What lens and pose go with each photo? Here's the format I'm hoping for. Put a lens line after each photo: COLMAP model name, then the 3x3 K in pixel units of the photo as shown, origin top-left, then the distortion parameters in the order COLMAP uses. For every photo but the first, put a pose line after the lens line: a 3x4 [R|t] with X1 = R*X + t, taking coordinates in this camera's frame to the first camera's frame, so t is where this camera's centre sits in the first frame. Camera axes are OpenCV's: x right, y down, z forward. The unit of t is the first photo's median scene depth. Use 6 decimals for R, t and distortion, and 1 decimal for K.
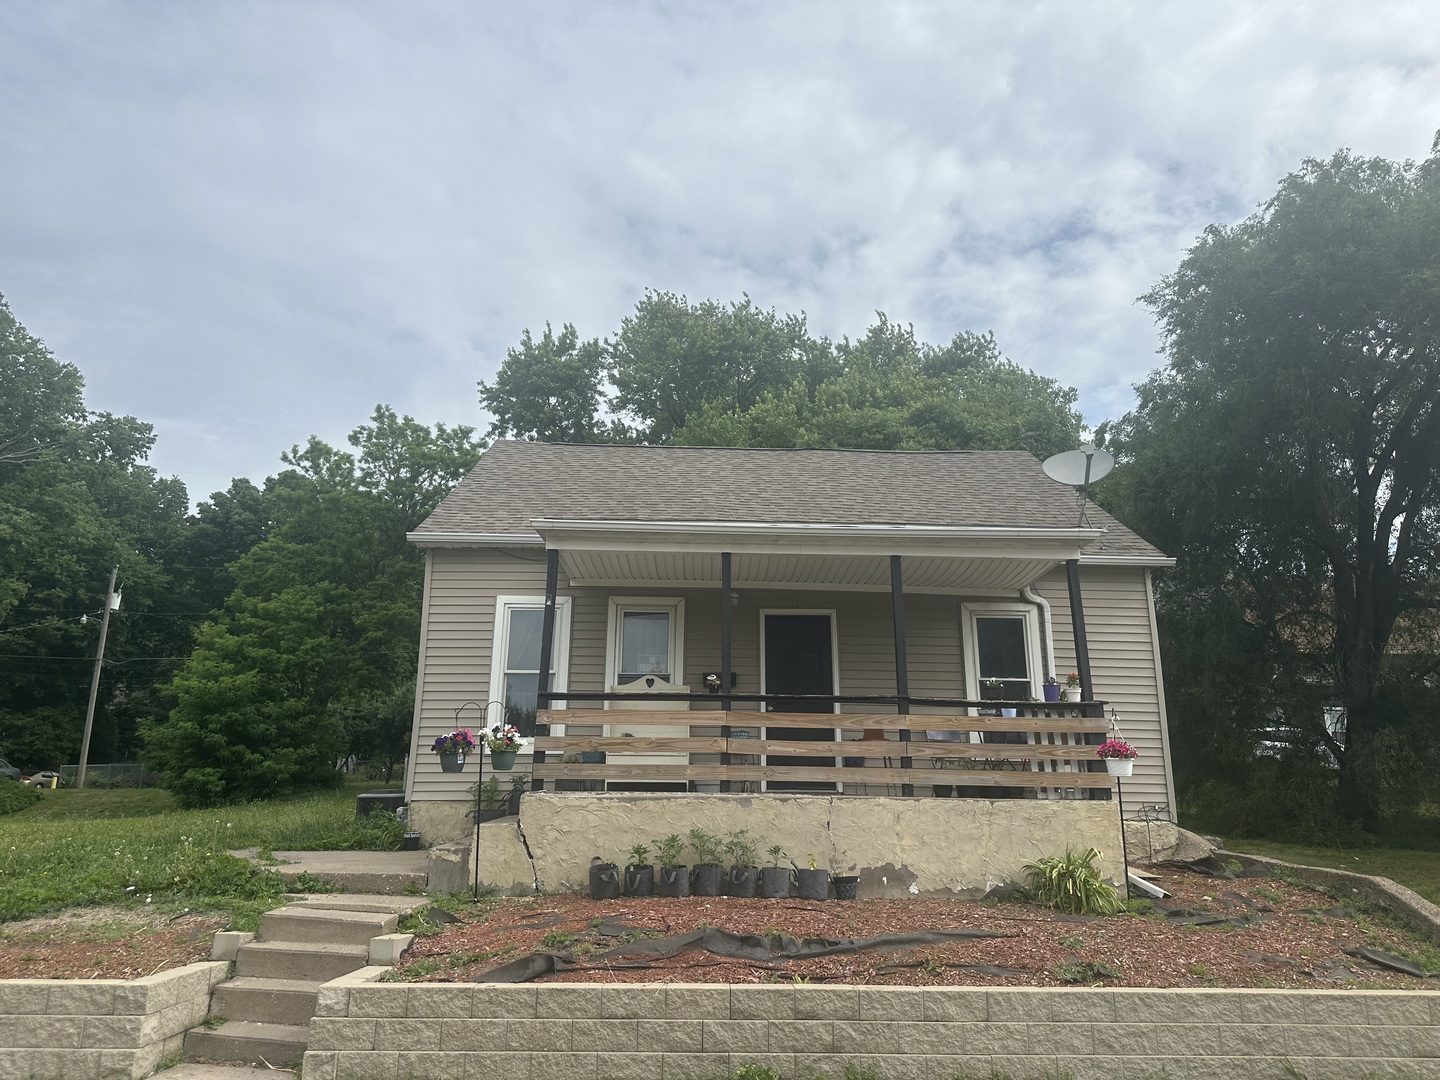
lens RADIAL K [[994.8, 0, 720.0], [0, 994.8, 540.0], [0, 0, 1]] dist [0.049234, -0.039537]
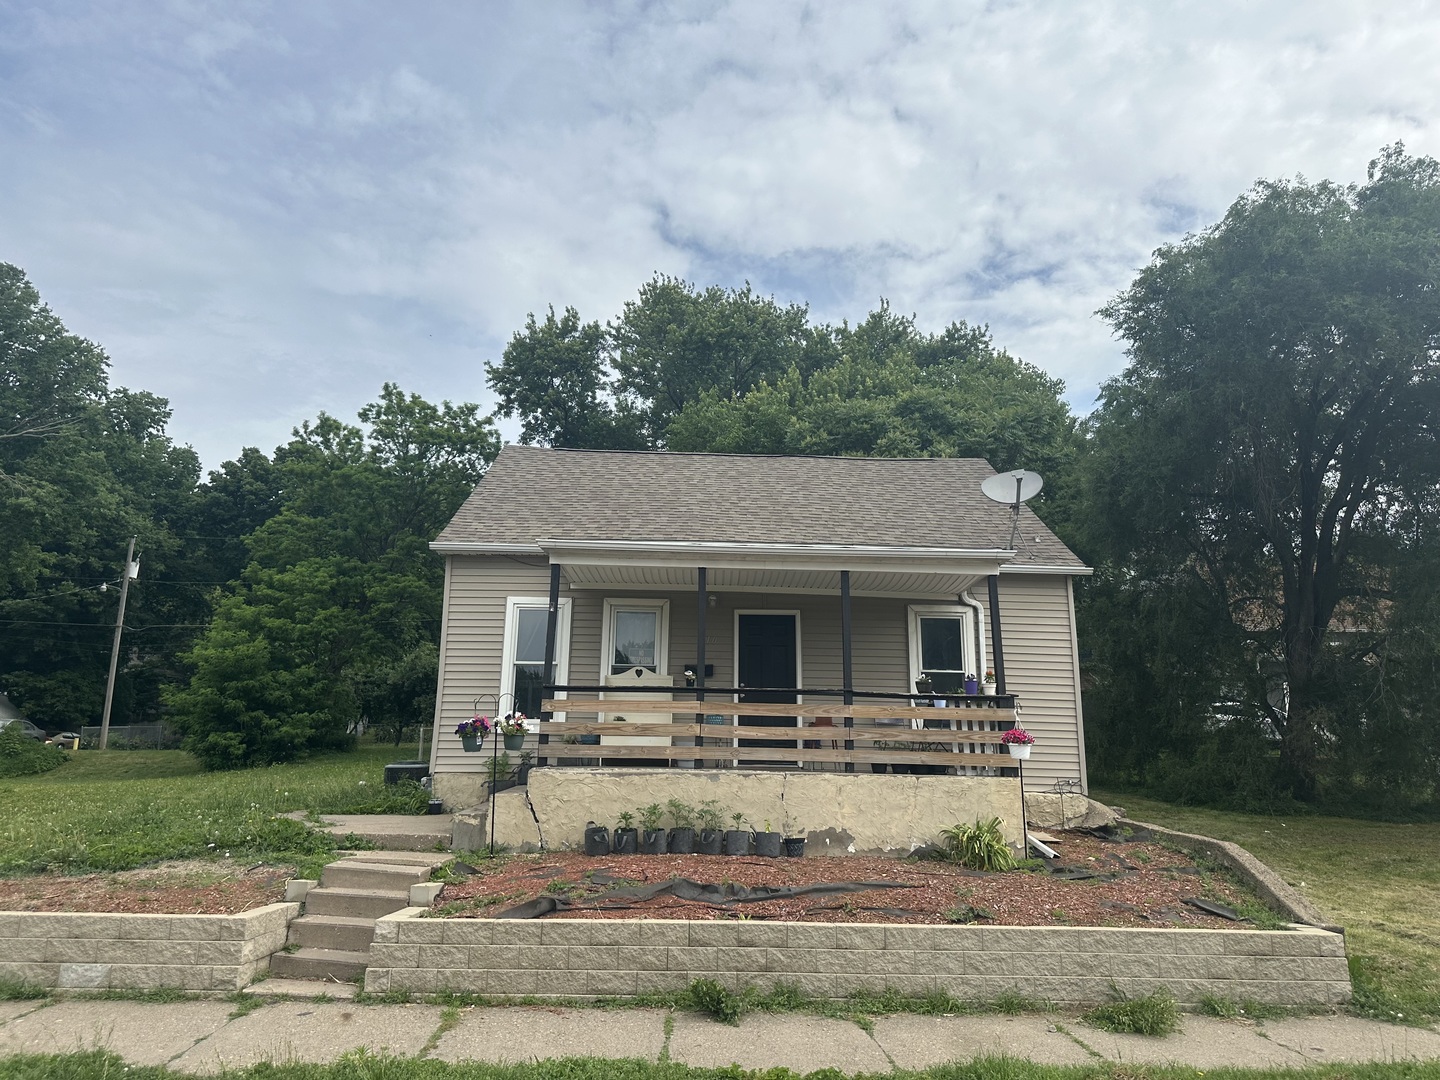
lens RADIAL K [[977.1, 0, 720.0], [0, 977.1, 540.0], [0, 0, 1]] dist [0.081707, -0.089658]
pose [[0.999981, 0.006038, -0.001081, 0.030341], [-0.006000, 0.999468, 0.032063, -0.059817], [0.001274, -0.032056, 0.999485, -0.171756]]
